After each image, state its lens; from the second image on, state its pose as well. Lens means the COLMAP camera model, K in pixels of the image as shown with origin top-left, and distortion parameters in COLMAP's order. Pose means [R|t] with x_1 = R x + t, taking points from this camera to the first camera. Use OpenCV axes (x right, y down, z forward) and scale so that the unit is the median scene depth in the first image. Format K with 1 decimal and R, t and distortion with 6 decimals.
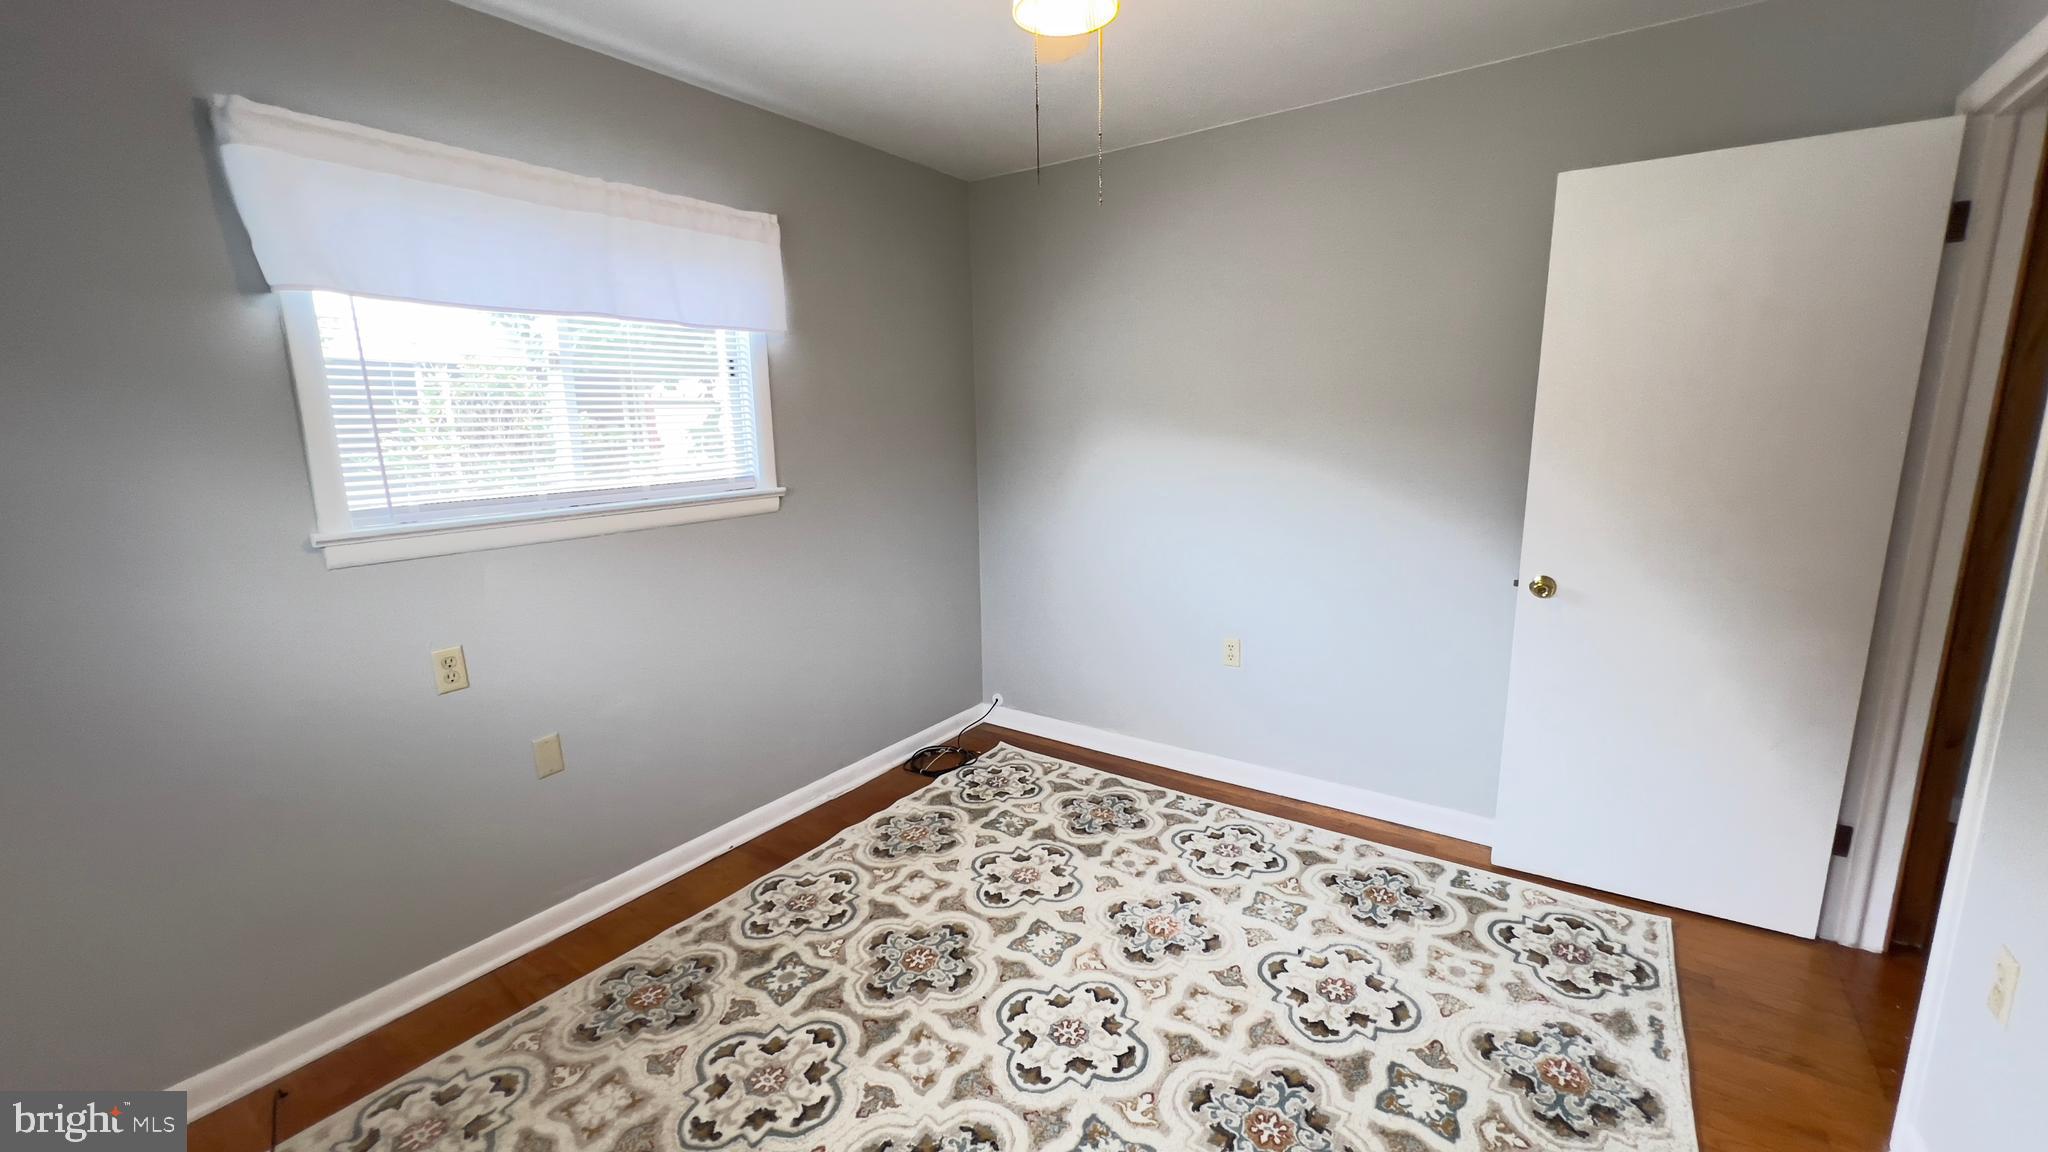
lens RADIAL K [[828.3, 0, 1026.0], [0, 828.3, 574.1], [0, 0, 1]] dist [0.002114, 0.000128]
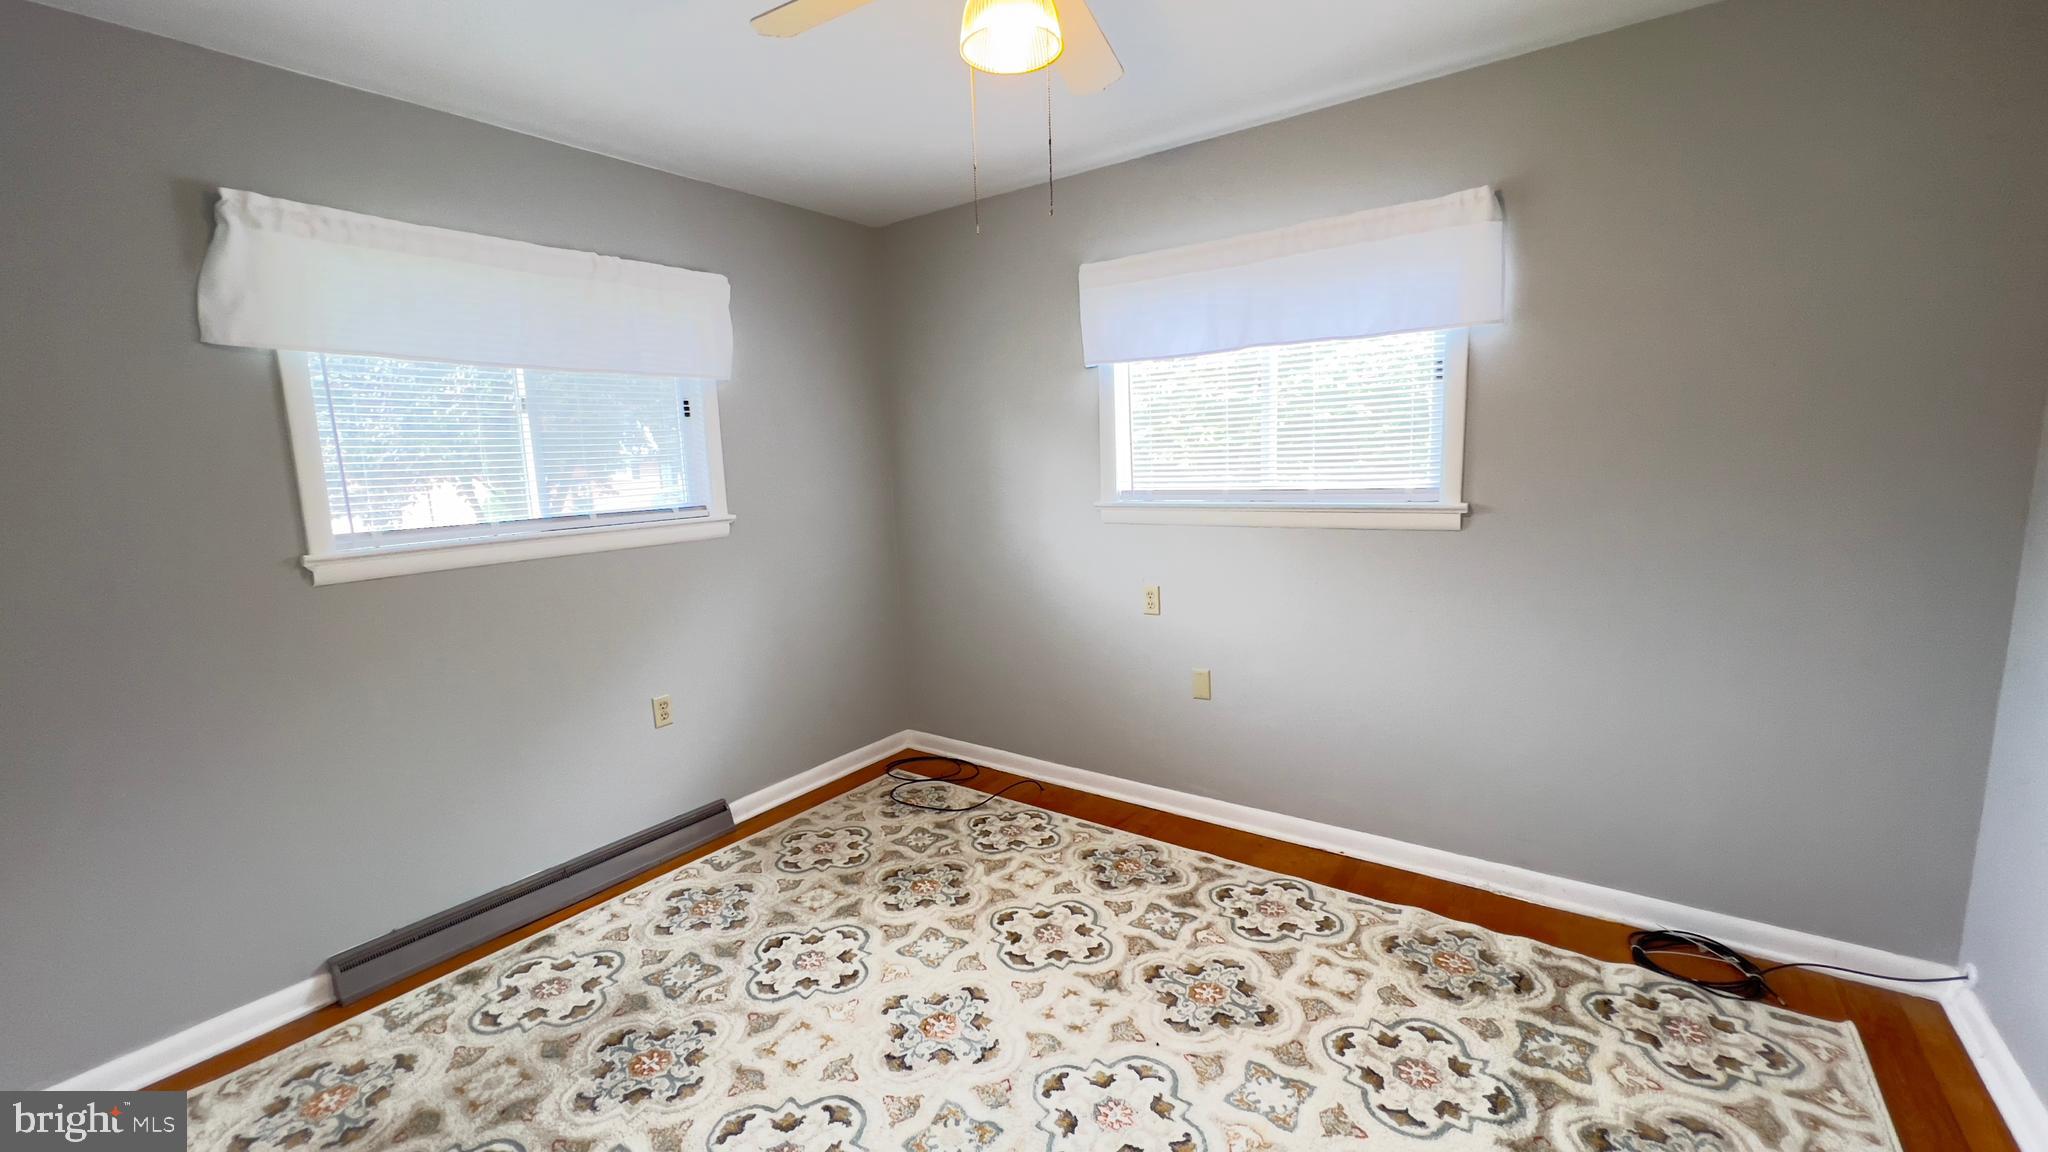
lens RADIAL K [[828.3, 0, 1025.7], [0, 828.3, 578.5], [0, 0, 1]] dist [0.002114, 0.000128]
pose [[-0.013653, 0.171722, -0.985051, 0.660377], [-0.152995, 0.973184, 0.171774, -0.122889], [0.988133, 0.153053, 0.012986, 0.627925]]
